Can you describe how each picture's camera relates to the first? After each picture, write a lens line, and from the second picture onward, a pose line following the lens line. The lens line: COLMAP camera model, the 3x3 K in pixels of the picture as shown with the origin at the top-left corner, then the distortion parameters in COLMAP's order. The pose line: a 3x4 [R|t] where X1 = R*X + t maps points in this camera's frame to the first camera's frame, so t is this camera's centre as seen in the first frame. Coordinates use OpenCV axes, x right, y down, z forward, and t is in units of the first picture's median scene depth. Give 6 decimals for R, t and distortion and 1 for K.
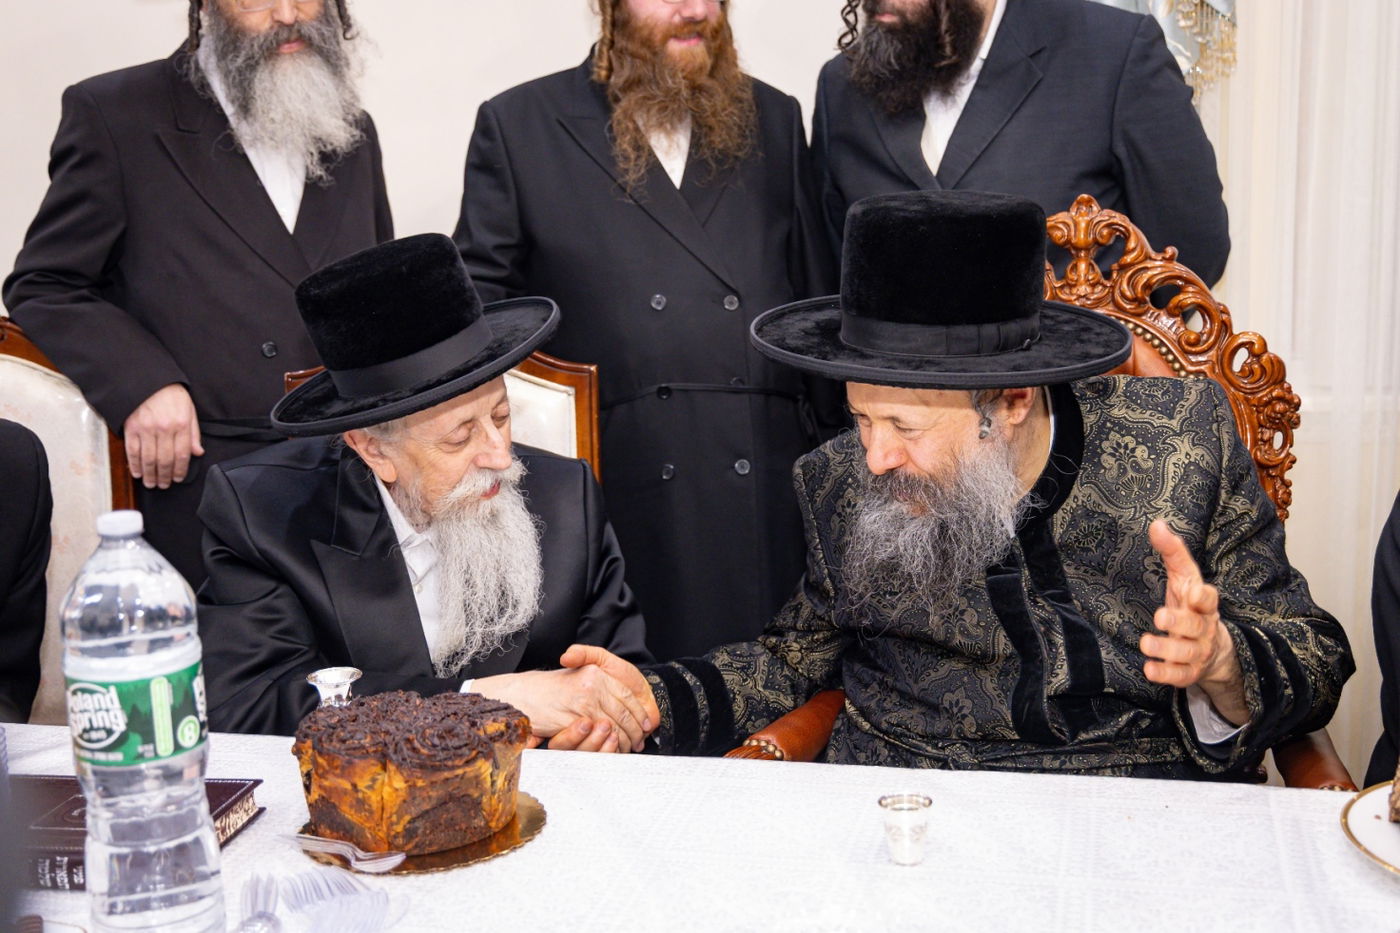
lens RADIAL K [[1748.8, 0, 702.5], [0, 1748.8, 467.9], [0, 0, 1]] dist [0.018413, 0.000000]
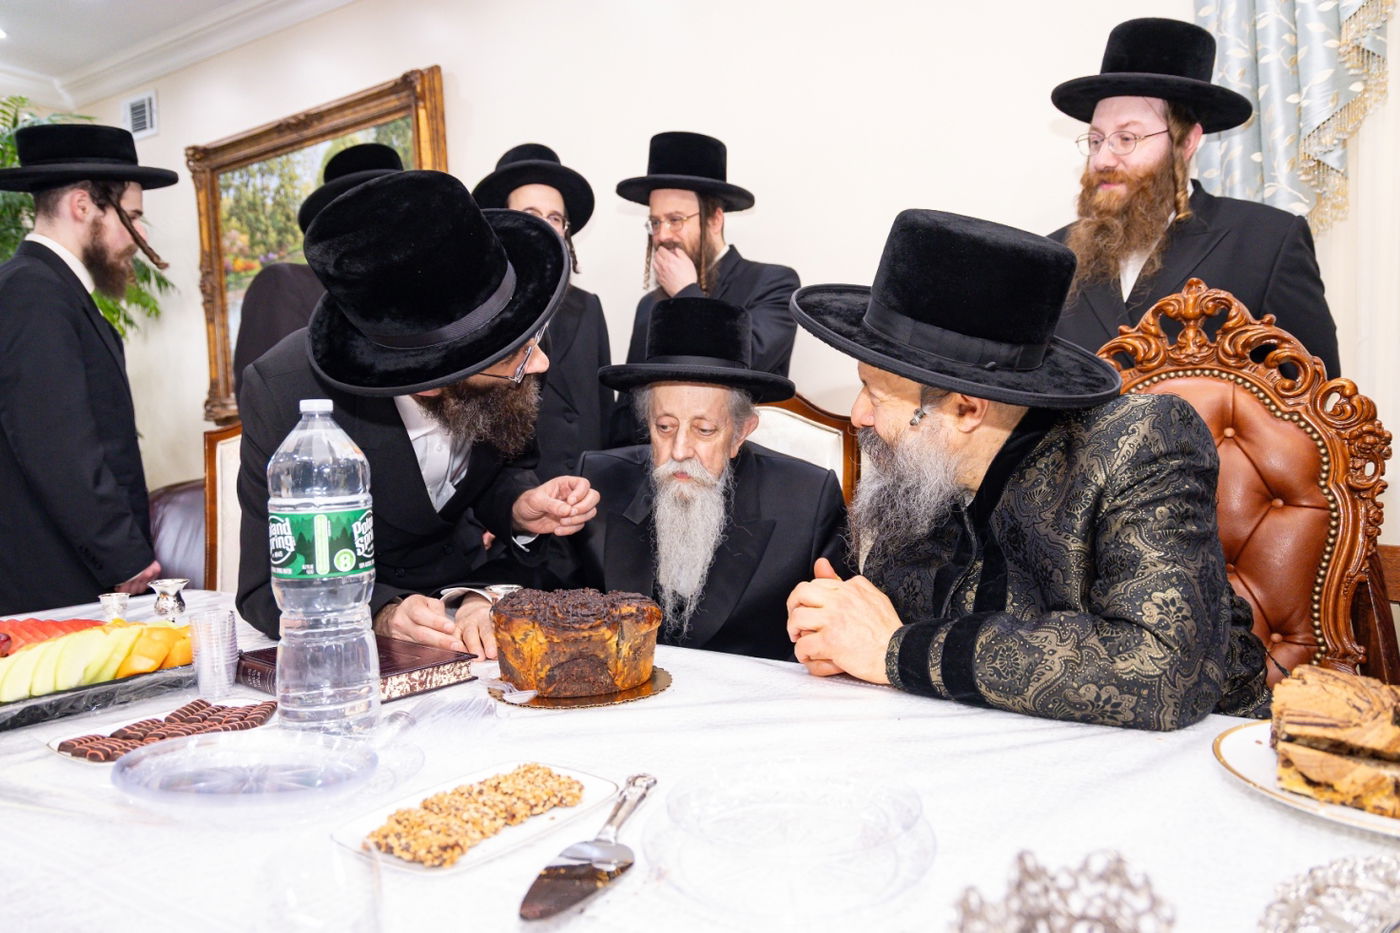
lens RADIAL K [[1007.7, 0, 704.4], [0, 1007.7, 471.1], [0, 0, 1]] dist [0.026925, -0.009879]
pose [[0.944585, 0.026323, -0.327211, 0.144853], [-0.065153, 0.991983, -0.108279, 0.099518], [0.321738, 0.123597, 0.938727, 0.238240]]
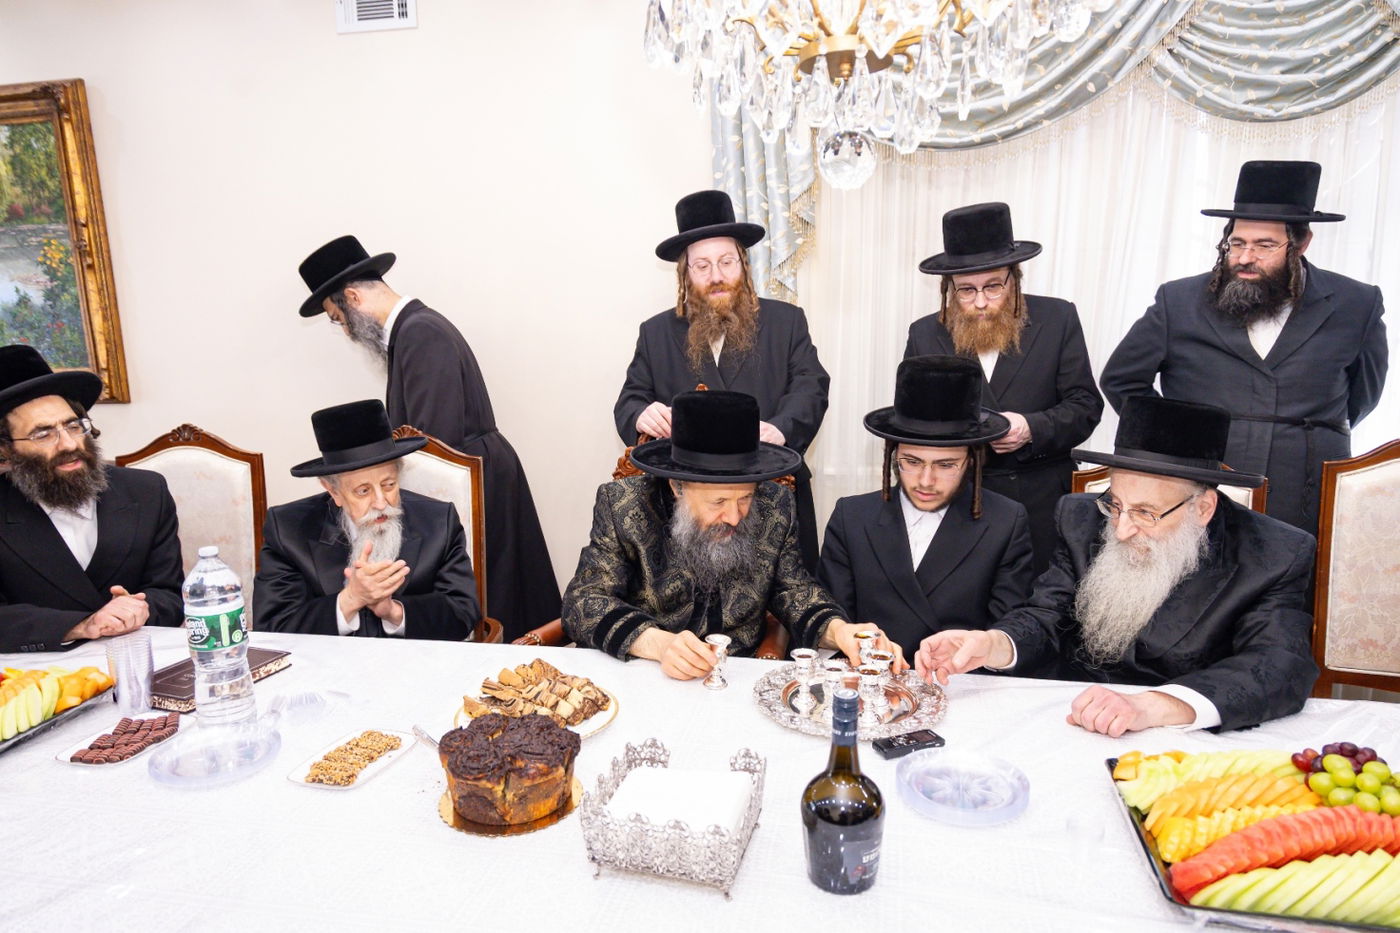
lens RADIAL K [[1007.7, 0, 719.8], [0, 1007.7, 461.6], [0, 0, 1]] dist [0.026925, -0.009879]
pose [[0.998723, 0.007640, 0.049946, 0.203419], [-0.007511, 0.999968, -0.002763, -0.062185], [-0.049965, 0.002384, 0.998748, -0.295349]]
